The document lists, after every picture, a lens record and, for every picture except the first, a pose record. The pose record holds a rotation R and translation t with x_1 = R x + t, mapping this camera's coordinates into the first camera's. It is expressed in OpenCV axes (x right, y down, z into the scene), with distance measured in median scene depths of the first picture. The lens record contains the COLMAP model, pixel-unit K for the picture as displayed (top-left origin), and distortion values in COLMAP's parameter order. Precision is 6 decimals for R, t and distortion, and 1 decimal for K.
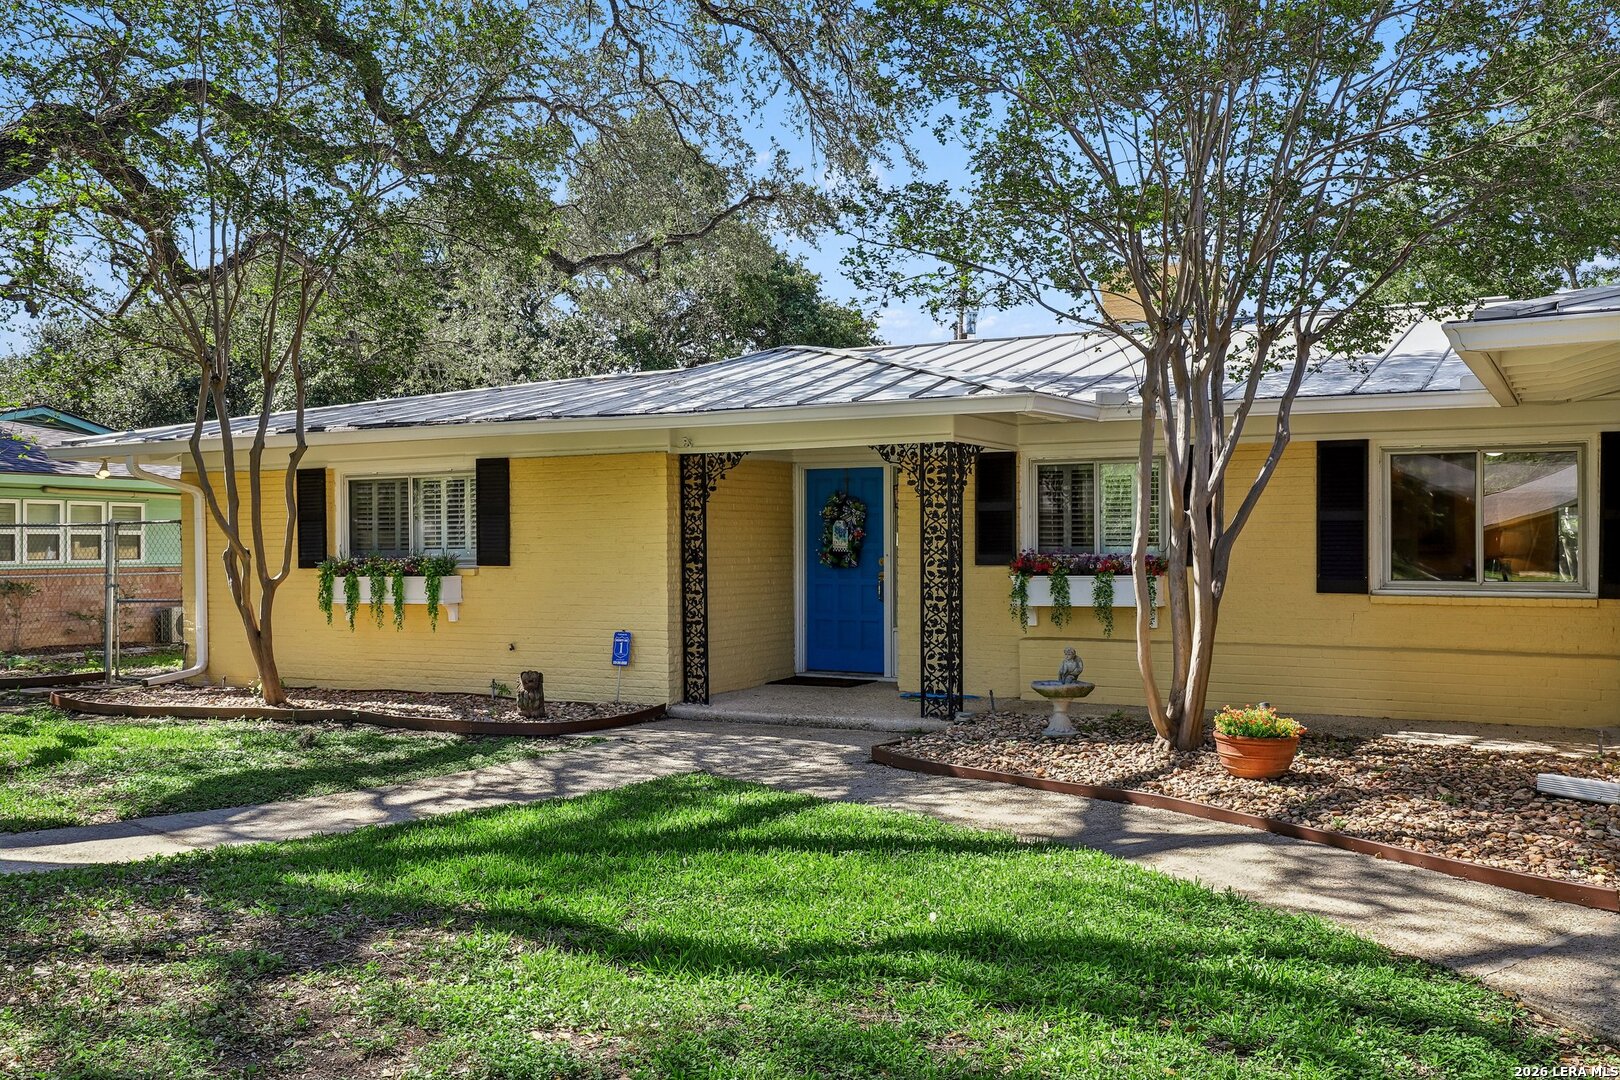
lens RADIAL K [[1458.6, 0, 810.1], [0, 1458.6, 539.3], [0, 0, 1]] dist [-0.015910, -0.005083]
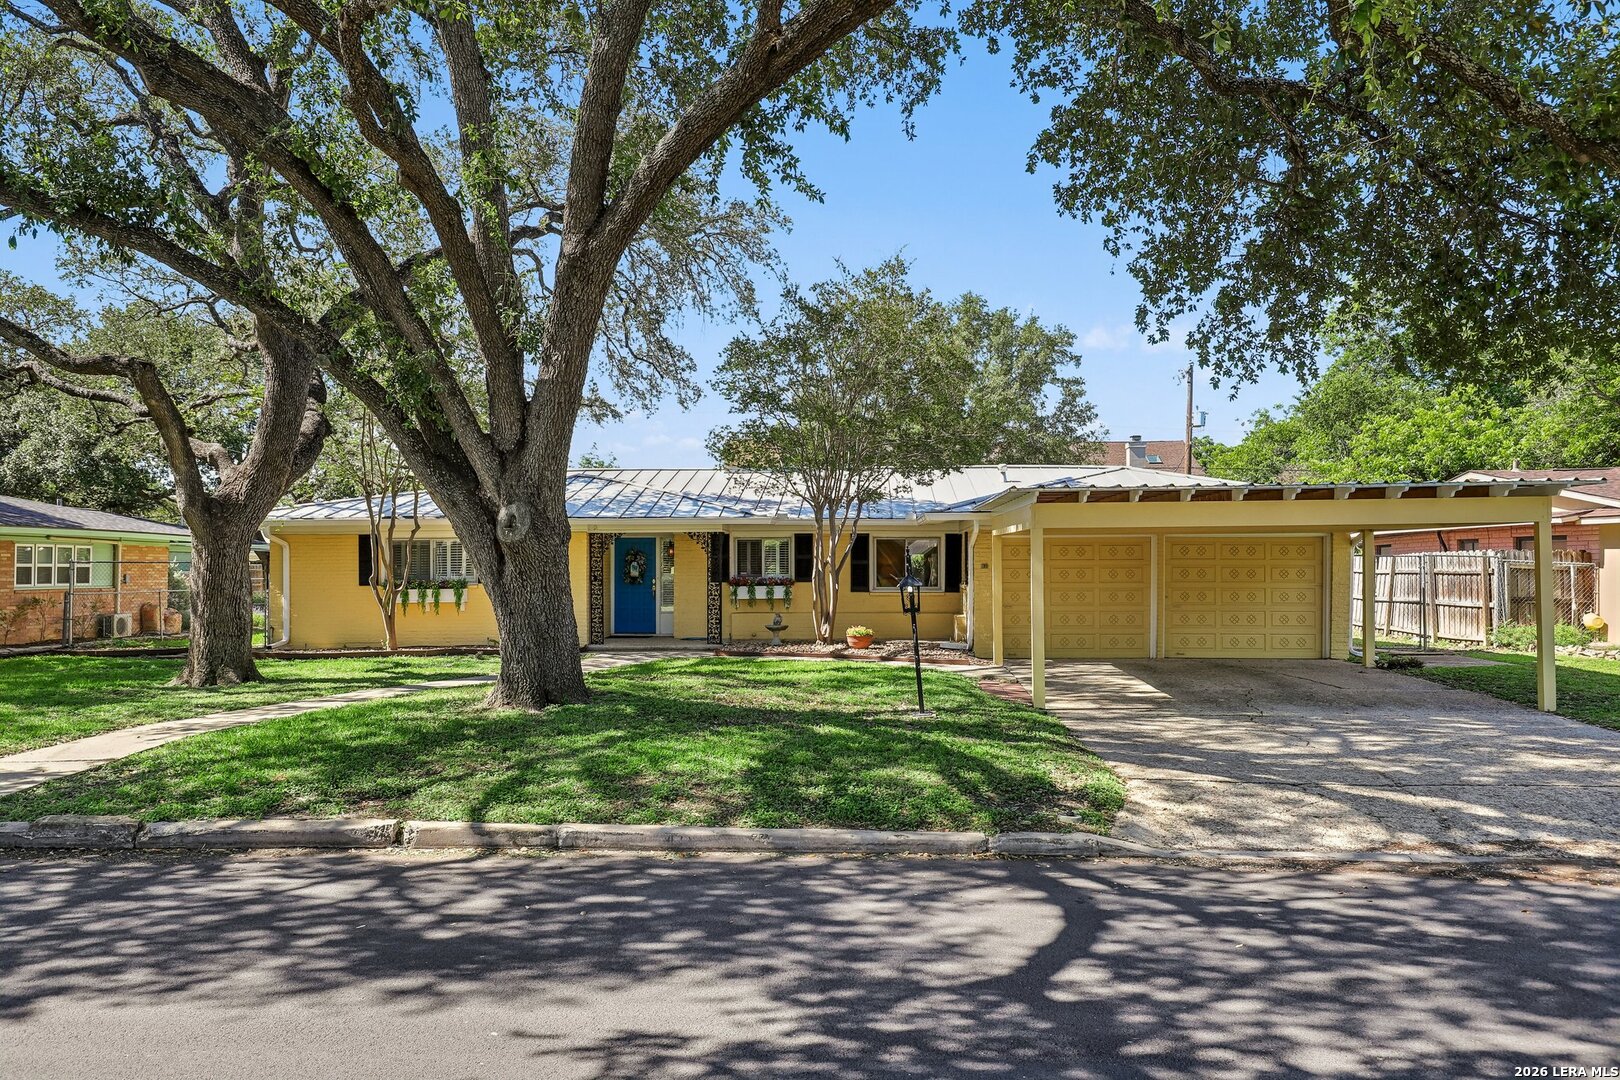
lens RADIAL K [[1266.9, 0, 811.9], [0, 1266.9, 545.3], [0, 0, 1]] dist [0.000453, 0.000050]
pose [[0.886504, 0.010883, 0.462594, -0.706906], [-0.001713, 0.999794, -0.020238, -0.000755], [-0.462718, 0.017149, 0.886339, -0.911678]]
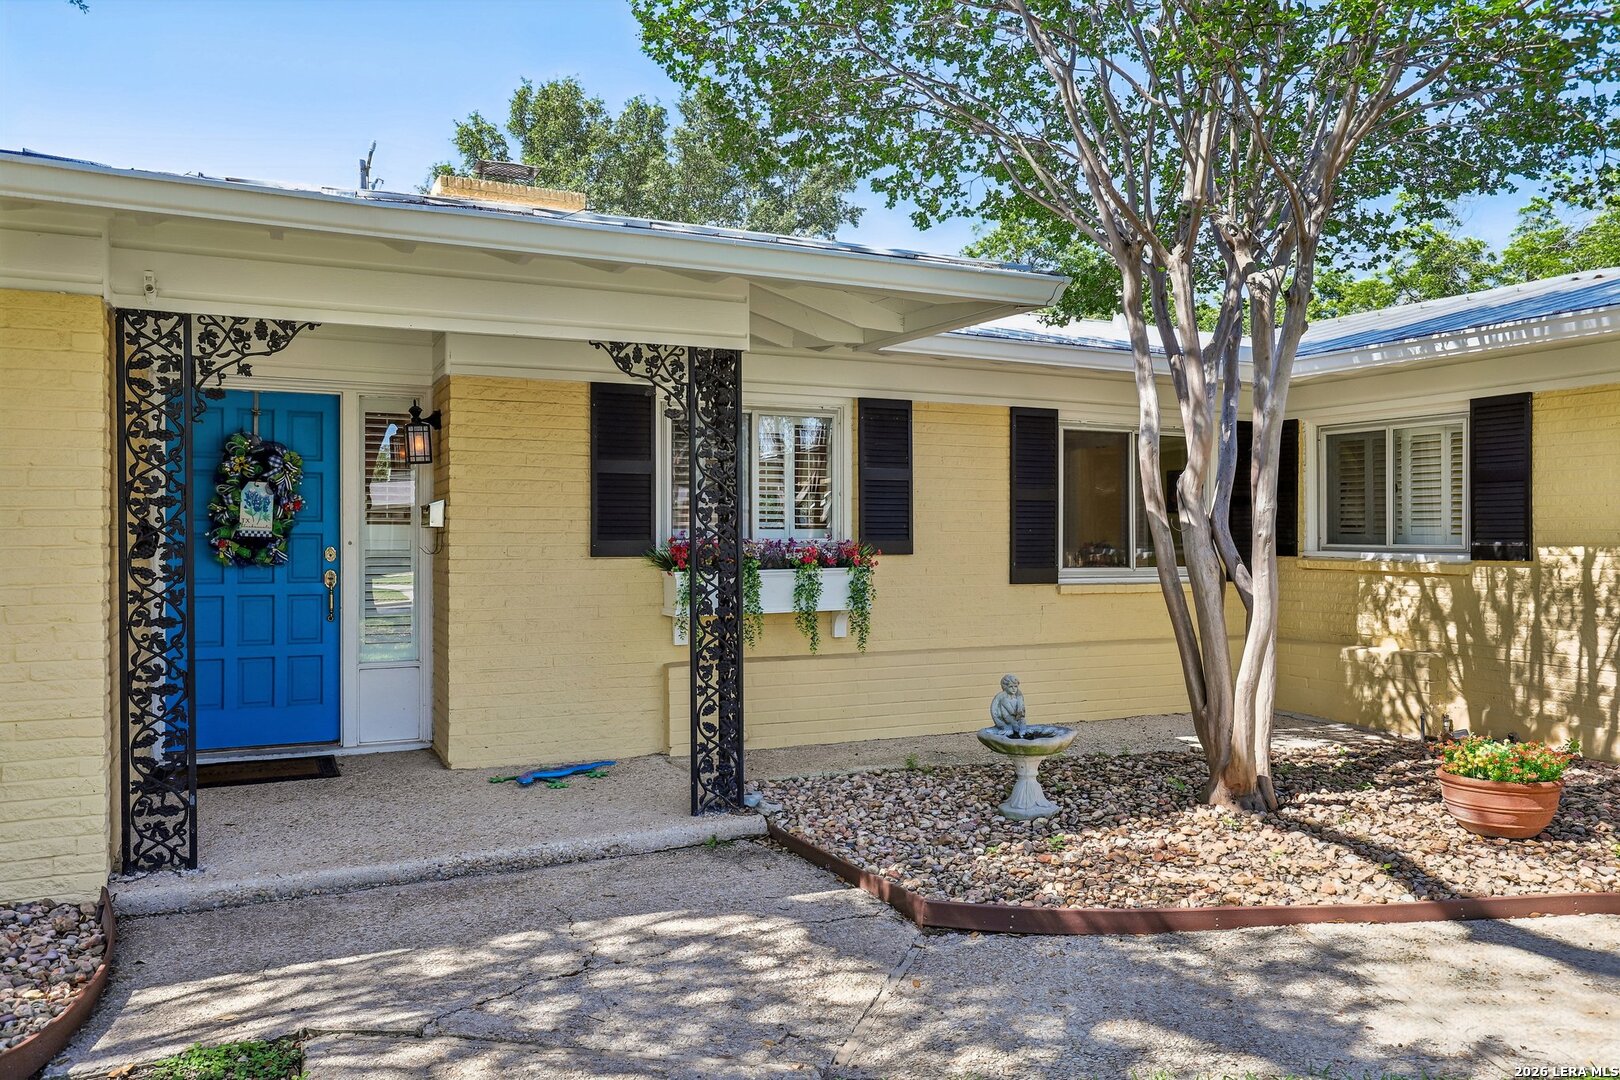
lens RADIAL K [[1184.0, 0, 809.2], [0, 1184.0, 542.5], [0, 0, 1]] dist [0.001278, 0.000704]
pose [[0.576187, 0.001564, 0.817317, -0.264275], [-0.002469, 0.999997, -0.000174, 0.011632], [-0.817314, -0.001917, 0.576189, 0.637595]]
